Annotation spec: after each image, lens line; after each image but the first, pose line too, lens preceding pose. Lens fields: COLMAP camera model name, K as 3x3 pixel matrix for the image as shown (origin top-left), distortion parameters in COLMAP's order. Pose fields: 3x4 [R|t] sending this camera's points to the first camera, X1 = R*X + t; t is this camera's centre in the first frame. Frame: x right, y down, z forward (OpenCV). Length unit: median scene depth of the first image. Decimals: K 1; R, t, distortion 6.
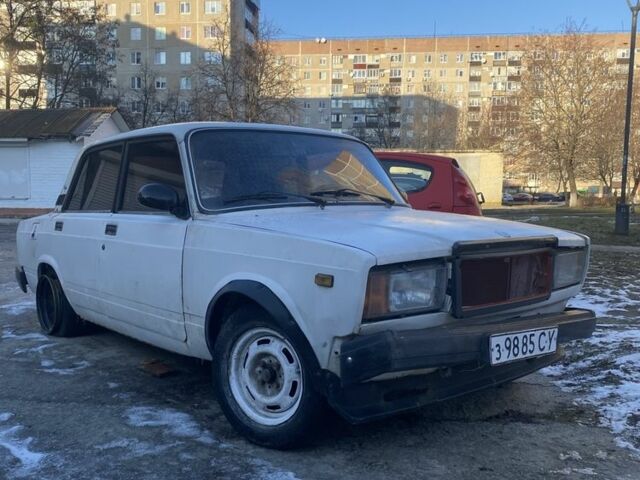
lens RADIAL K [[649.2, 0, 315.0], [0, 649.2, 241.4], [0, 0, 1]] dist [0.017353, 0.000000]
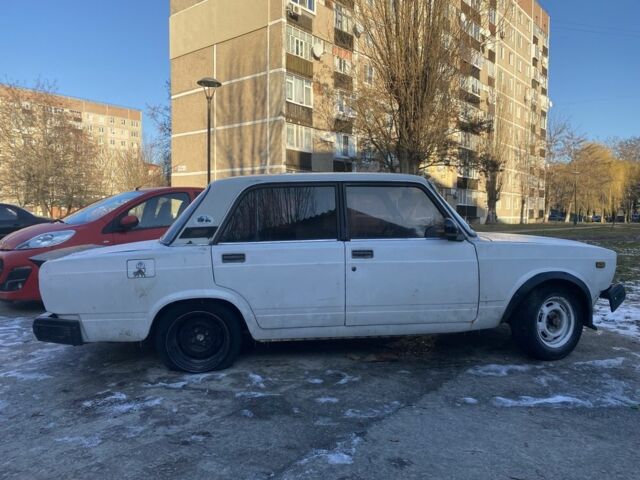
lens RADIAL K [[486.3, 0, 319.4], [0, 486.3, 241.6], [0, 0, 1]] dist [0.022733, -0.011966]
pose [[0.537240, -0.048112, 0.842056, -1.282660], [0.064469, 0.997793, 0.015878, -0.070529], [-0.840962, 0.045756, 0.539156, 0.637423]]
